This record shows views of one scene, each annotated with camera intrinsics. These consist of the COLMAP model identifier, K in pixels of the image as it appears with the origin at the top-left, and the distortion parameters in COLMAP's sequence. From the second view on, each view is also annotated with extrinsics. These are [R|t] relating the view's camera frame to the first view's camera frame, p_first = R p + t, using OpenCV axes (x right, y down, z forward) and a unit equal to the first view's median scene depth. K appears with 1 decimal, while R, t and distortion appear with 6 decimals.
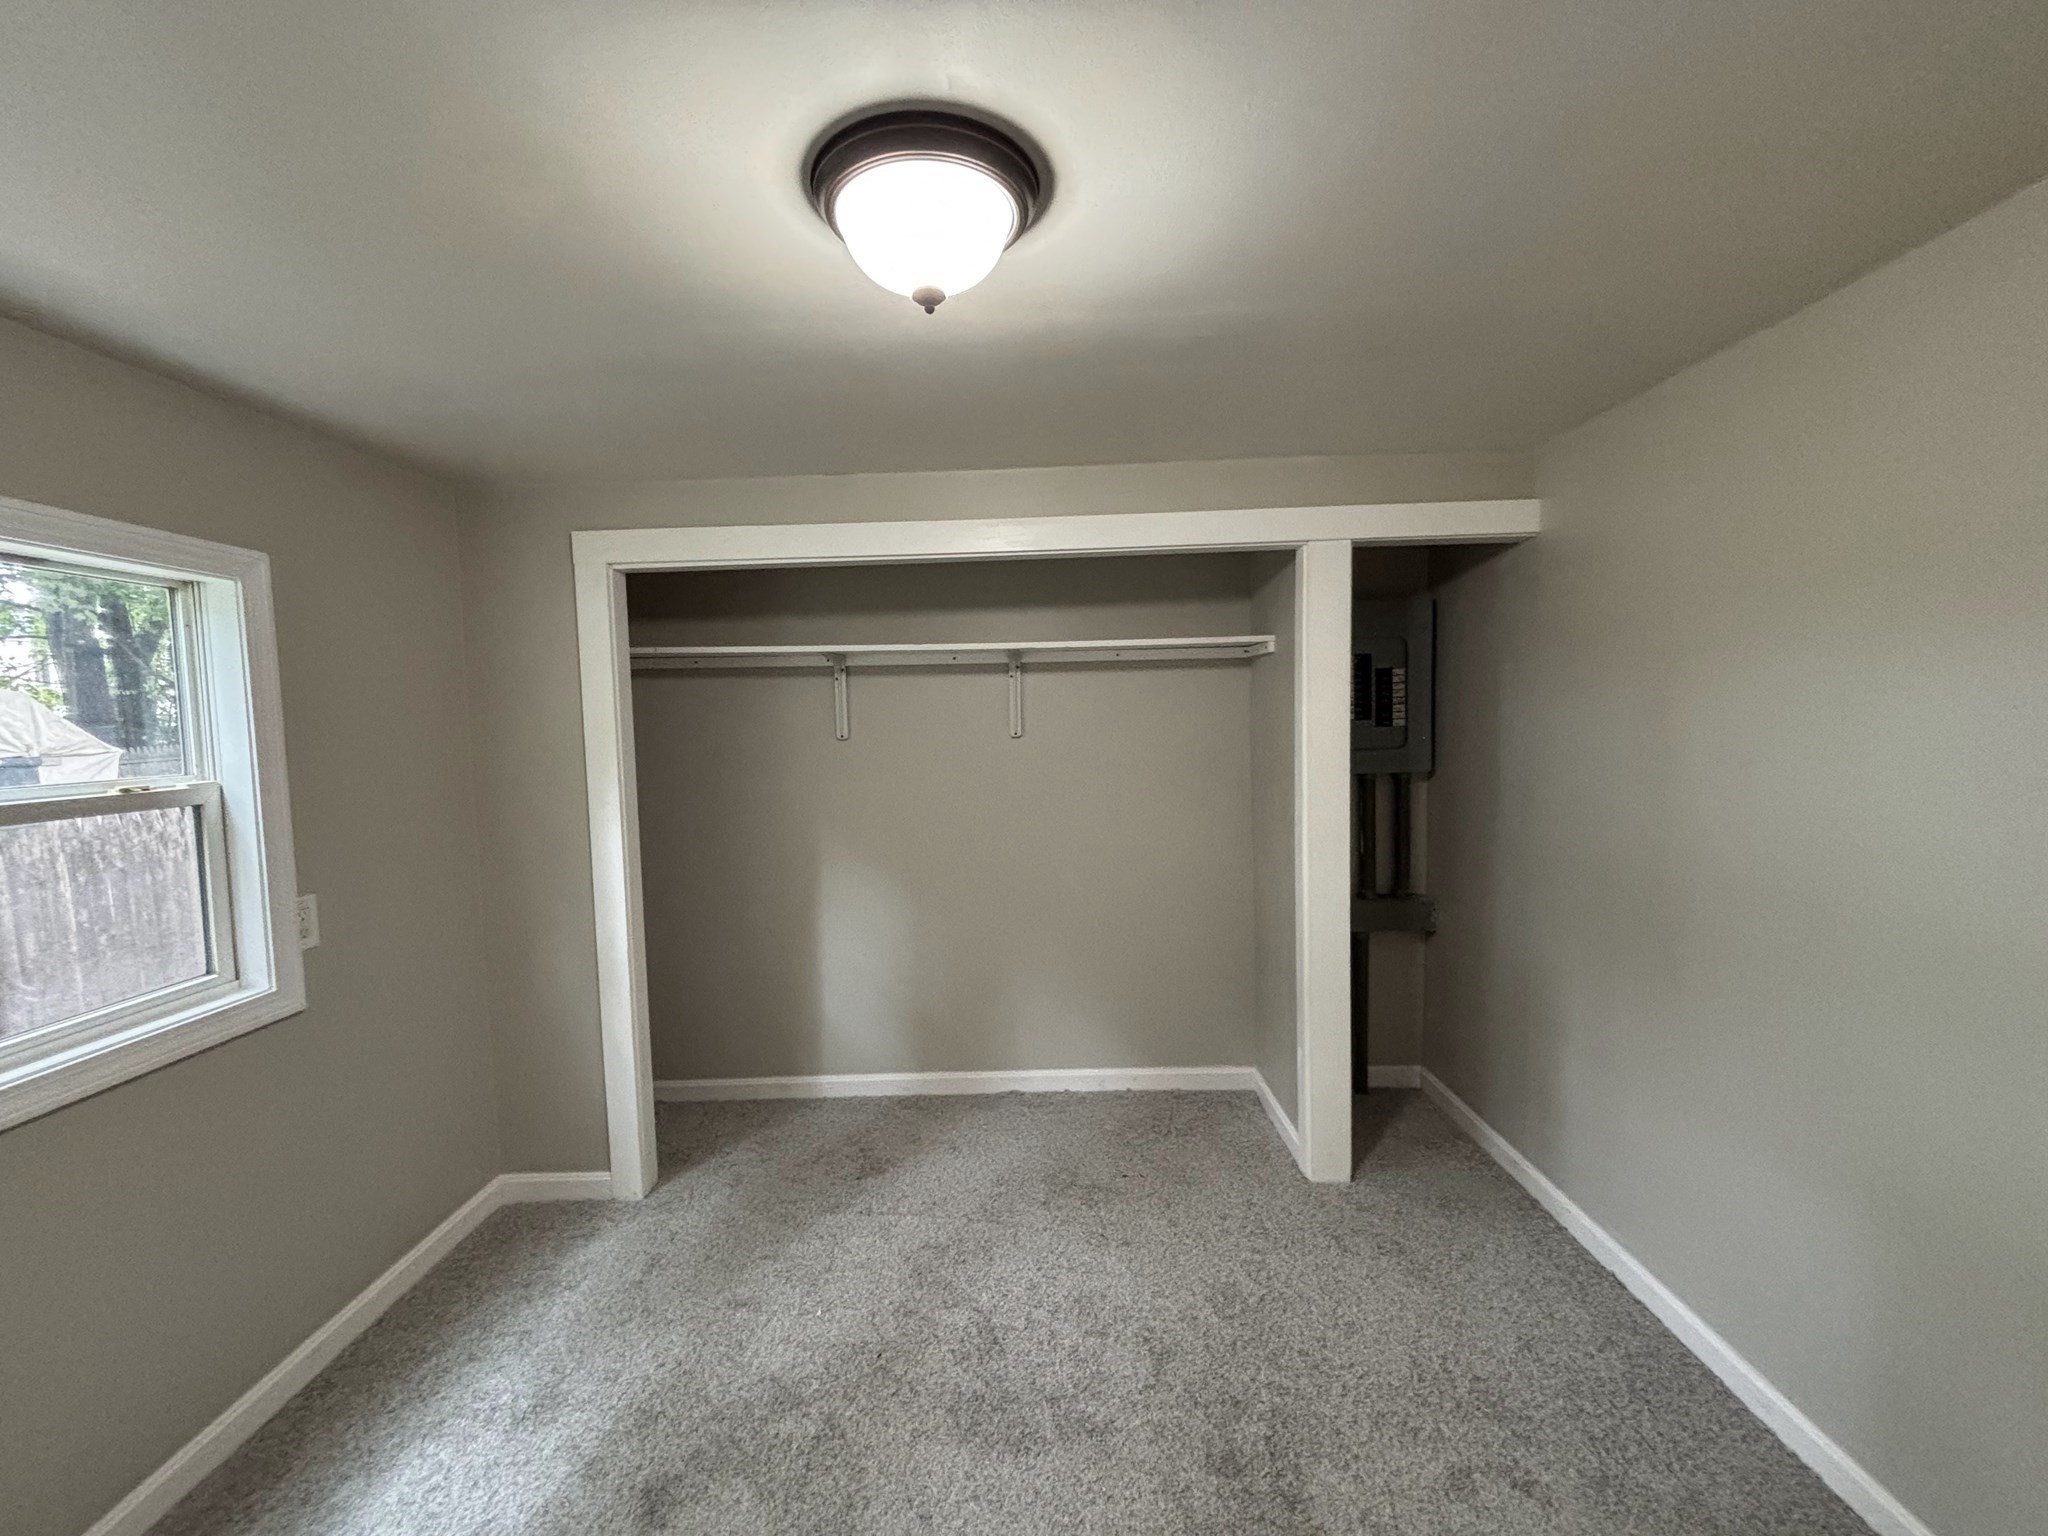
lens RADIAL K [[825.2, 0, 1022.4], [0, 825.2, 767.0], [0, 0, 1]] dist [0.001793, 0.000029]
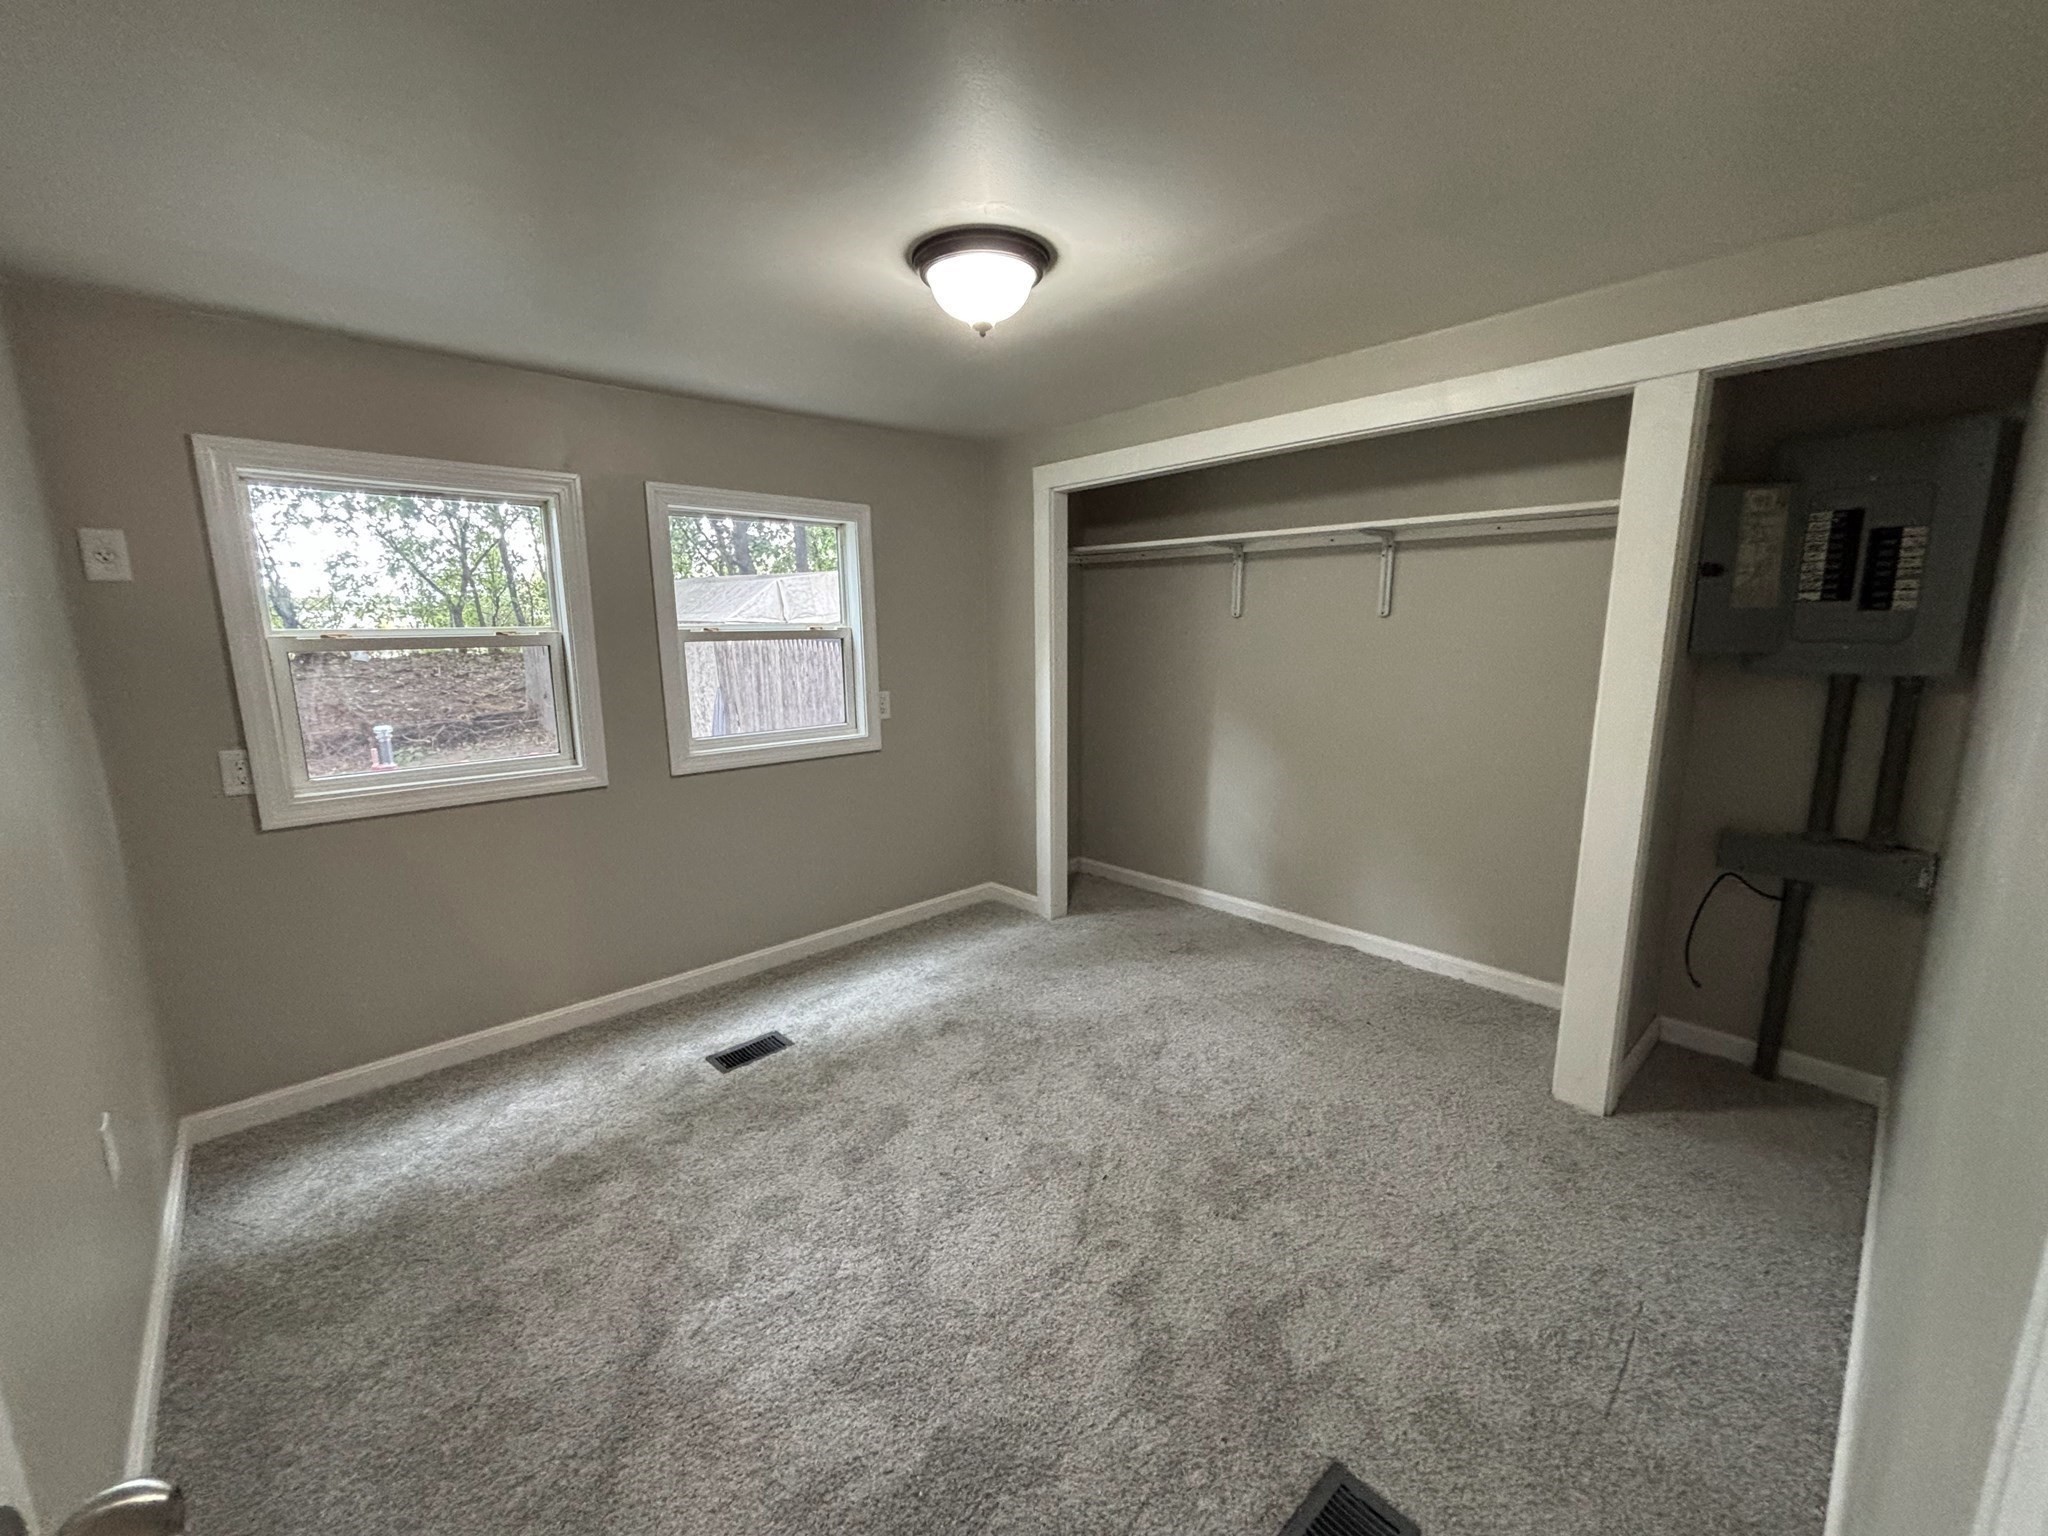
lens RADIAL K [[825.2, 0, 1020.0], [0, 825.2, 770.1], [0, 0, 1]] dist [0.001793, 0.000029]
pose [[0.686615, 0.149062, -0.711576, 0.494187], [-0.051461, 0.986265, 0.156949, 0.015289], [0.725198, -0.071145, 0.684855, -0.055144]]
